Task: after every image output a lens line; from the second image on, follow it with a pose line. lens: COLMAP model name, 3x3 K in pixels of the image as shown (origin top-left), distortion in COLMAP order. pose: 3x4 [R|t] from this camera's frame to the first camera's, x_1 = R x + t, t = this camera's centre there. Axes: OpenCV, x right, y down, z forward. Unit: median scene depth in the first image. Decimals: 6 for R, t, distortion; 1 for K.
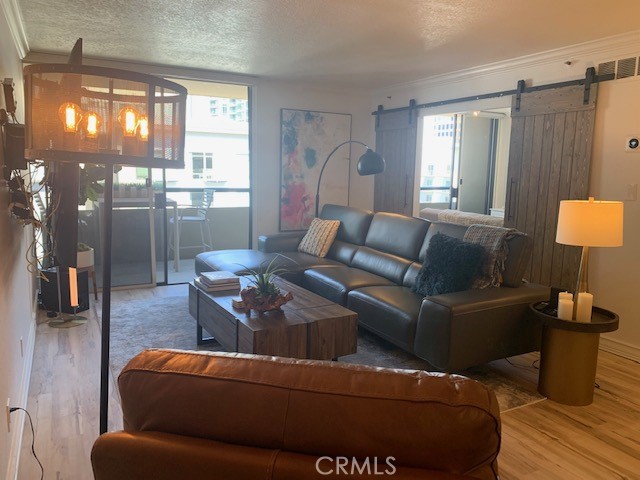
lens RADIAL K [[493.7, 0, 314.1], [0, 493.7, 237.4], [0, 0, 1]] dist [0.037326, -0.037926]
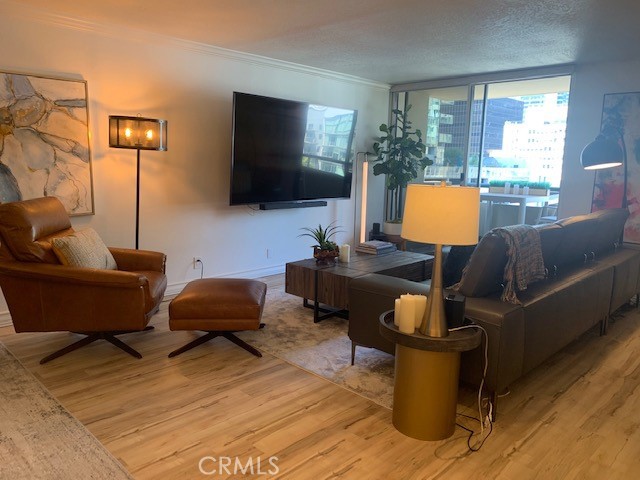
lens RADIAL K [[493.7, 0, 314.4], [0, 493.7, 240.8], [0, 0, 1]] dist [0.037326, -0.037926]
pose [[0.286805, 0.132069, -0.948842, 0.859681], [-0.150521, 0.984362, 0.091515, -0.020414], [0.946090, 0.116574, 0.302199, 0.400621]]
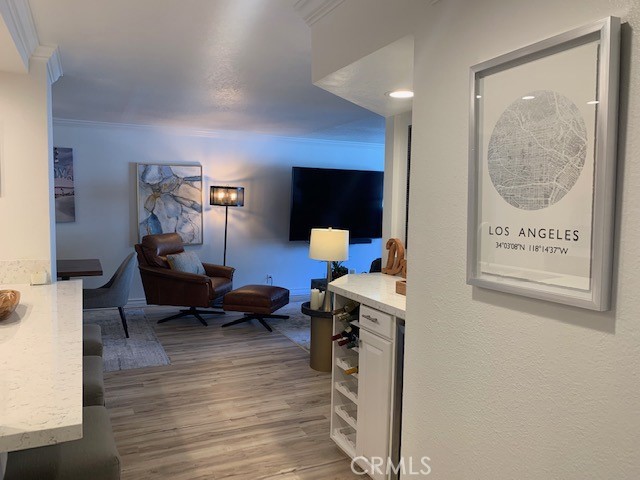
lens RADIAL K [[493.7, 0, 319.9], [0, 493.7, 244.2], [0, 0, 1]] dist [0.037326, -0.037926]
pose [[-0.047413, 0.063384, -0.996862, 1.375663], [-0.161972, 0.984289, 0.070288, -0.089447], [0.985656, 0.164796, -0.036401, 0.708153]]
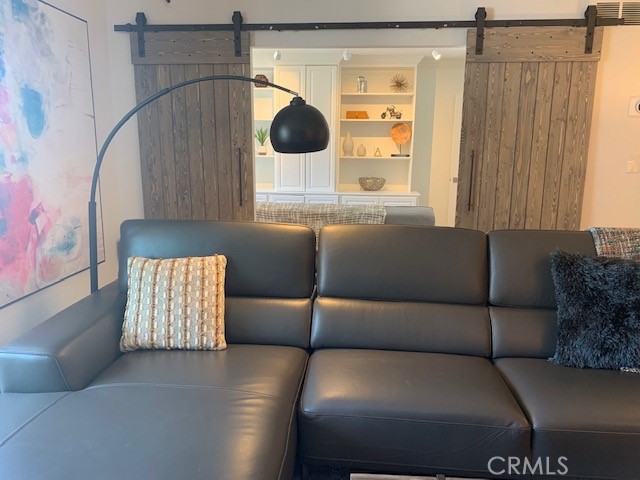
lens RADIAL K [[493.7, 0, 321.7], [0, 493.7, 236.0], [0, 0, 1]] dist [0.037326, -0.037926]
pose [[0.536632, -0.167604, 0.827004, -0.330039], [0.121471, 0.985211, 0.120846, -0.114757], [-0.835028, 0.035607, 0.549055, 0.821827]]
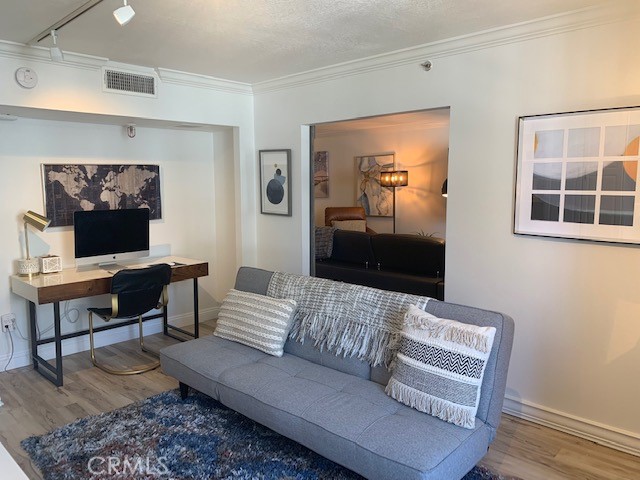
lens RADIAL K [[493.7, 0, 318.7], [0, 493.7, 240.7], [0, 0, 1]] dist [0.037326, -0.037926]
pose [[-0.950286, 0.022388, -0.310573, 0.727186], [-0.058318, 0.966966, 0.248146, -0.301578], [0.305869, 0.253922, -0.917588, 2.031939]]
